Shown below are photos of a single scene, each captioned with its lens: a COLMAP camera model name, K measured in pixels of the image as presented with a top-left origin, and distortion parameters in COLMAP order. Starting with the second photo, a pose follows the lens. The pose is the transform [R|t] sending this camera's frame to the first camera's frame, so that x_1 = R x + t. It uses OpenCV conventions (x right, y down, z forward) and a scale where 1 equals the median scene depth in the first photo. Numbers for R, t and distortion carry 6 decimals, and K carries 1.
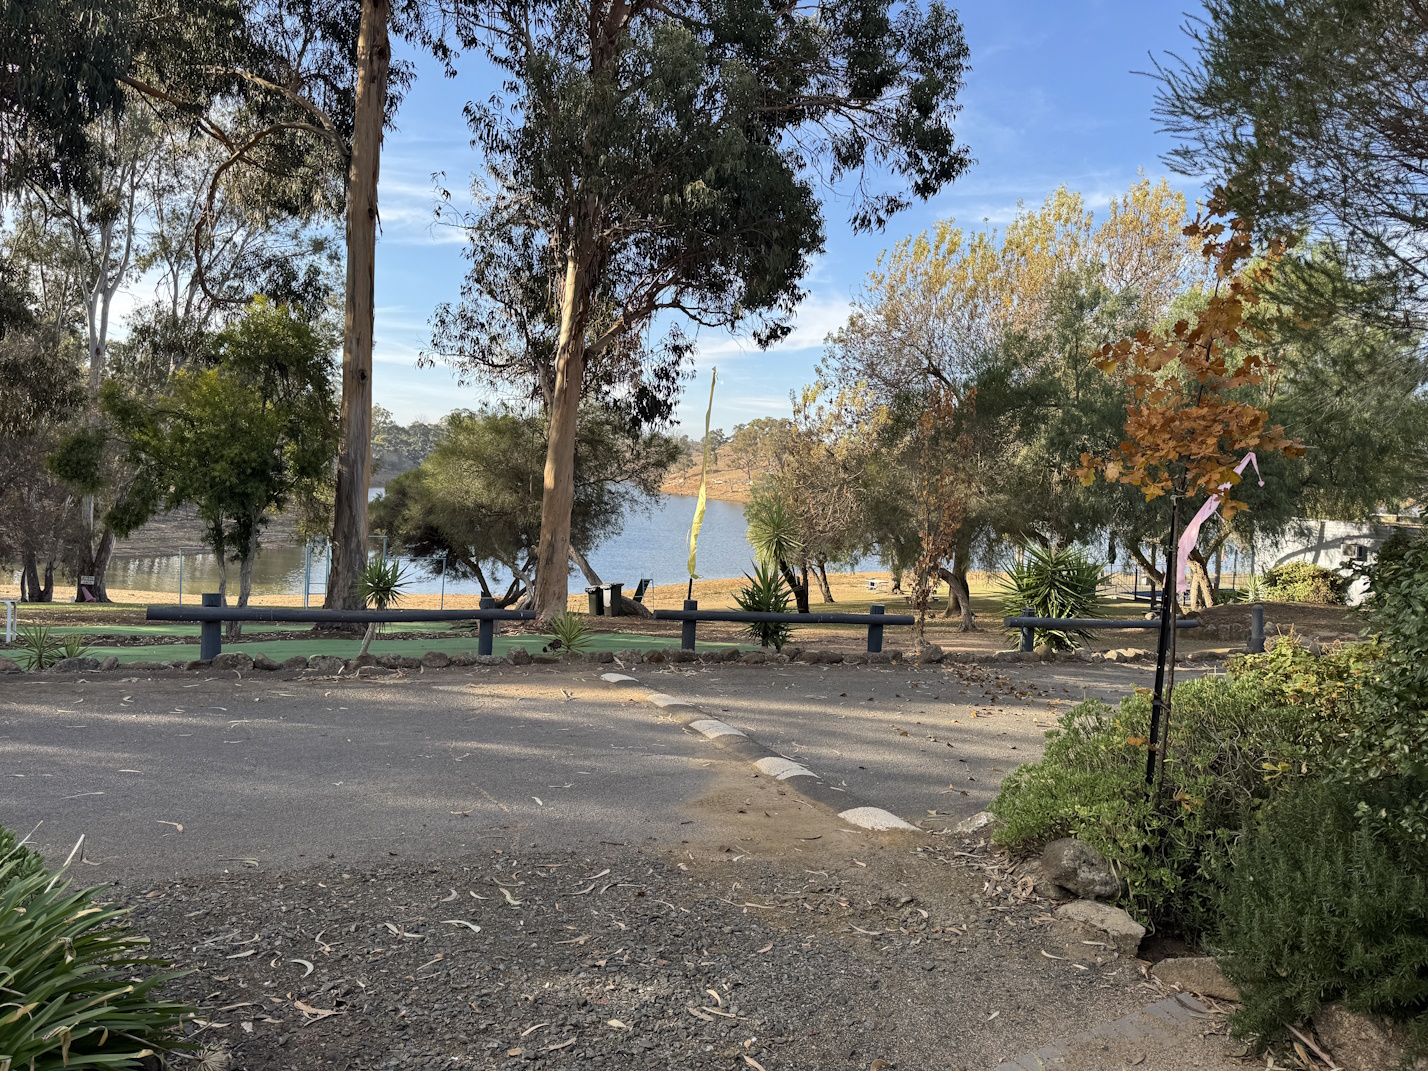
lens RADIAL K [[988.0, 0, 714.0], [0, 988.0, 535.5], [0, 0, 1]] dist [0.114832, -0.150723]
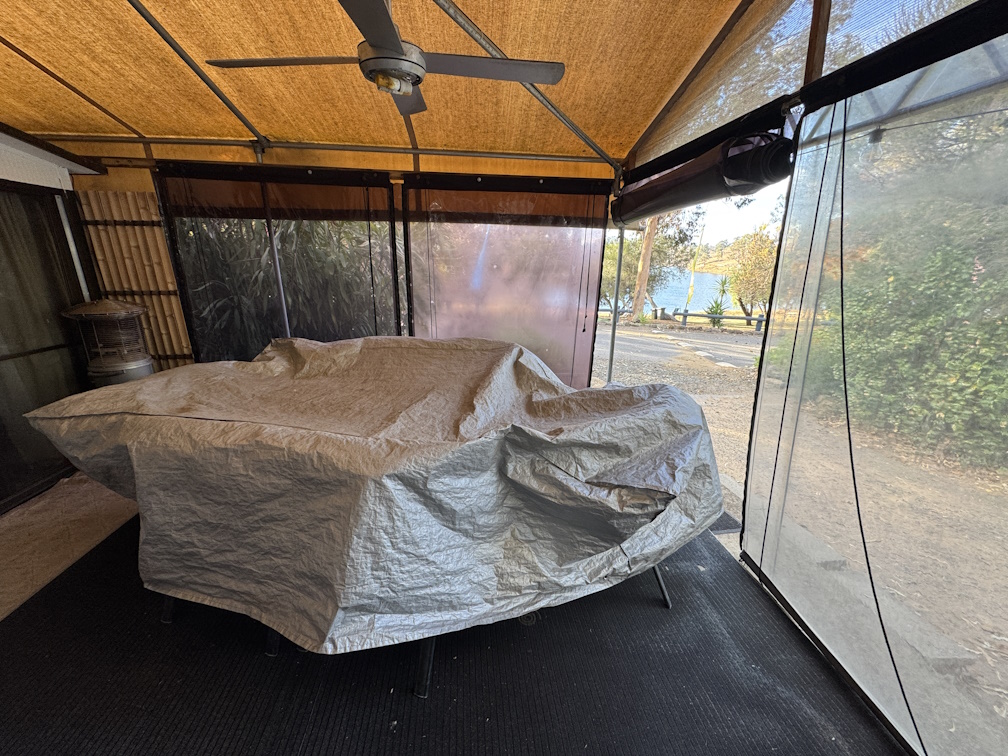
lens RADIAL K [[397.0, 0, 503.3], [0, 397.0, 373.0], [0, 0, 1]] dist [0.000040, 0.000081]
pose [[0.884505, 0.110313, -0.453301, 0.025327], [-0.014819, 0.977796, 0.209036, 0.005007], [0.466295, -0.178176, 0.866500, -0.161295]]
